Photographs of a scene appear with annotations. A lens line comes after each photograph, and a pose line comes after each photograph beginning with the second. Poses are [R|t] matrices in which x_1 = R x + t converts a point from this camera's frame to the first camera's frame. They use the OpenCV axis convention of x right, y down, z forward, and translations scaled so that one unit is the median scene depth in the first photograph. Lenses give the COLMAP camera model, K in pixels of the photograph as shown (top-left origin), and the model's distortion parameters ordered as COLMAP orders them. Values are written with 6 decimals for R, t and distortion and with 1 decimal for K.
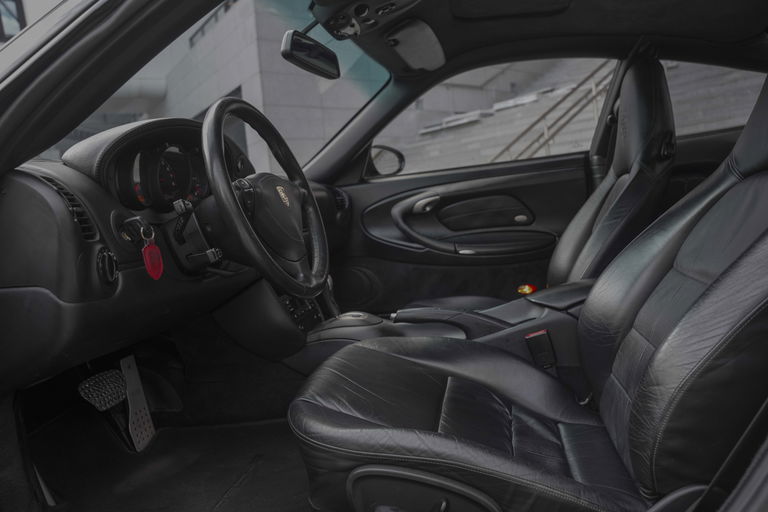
lens RADIAL K [[532.3, 0, 384.0], [0, 532.3, 256.0], [0, 0, 1]] dist [-0.078377, 0.000355]
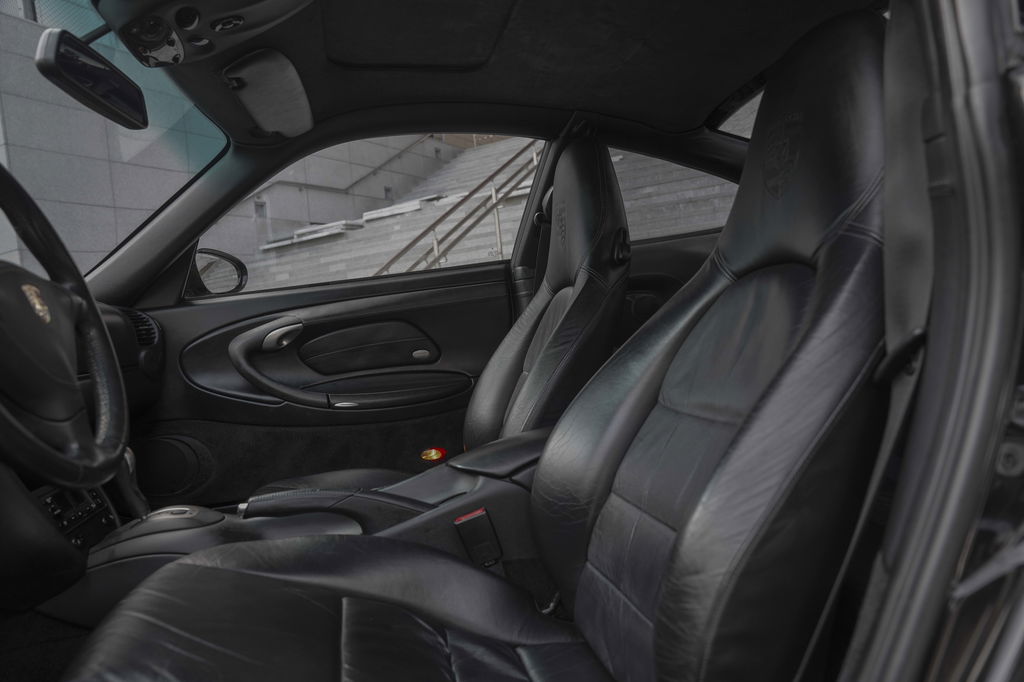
lens RADIAL K [[724.9, 0, 512.0], [0, 724.9, 341.0], [0, 0, 1]] dist [-0.160414, 0.143605]
pose [[0.919235, -0.009987, 0.393584, -0.014901], [0.051112, 0.994245, -0.094146, 0.013916], [-0.390378, 0.106659, 0.914455, 0.110172]]
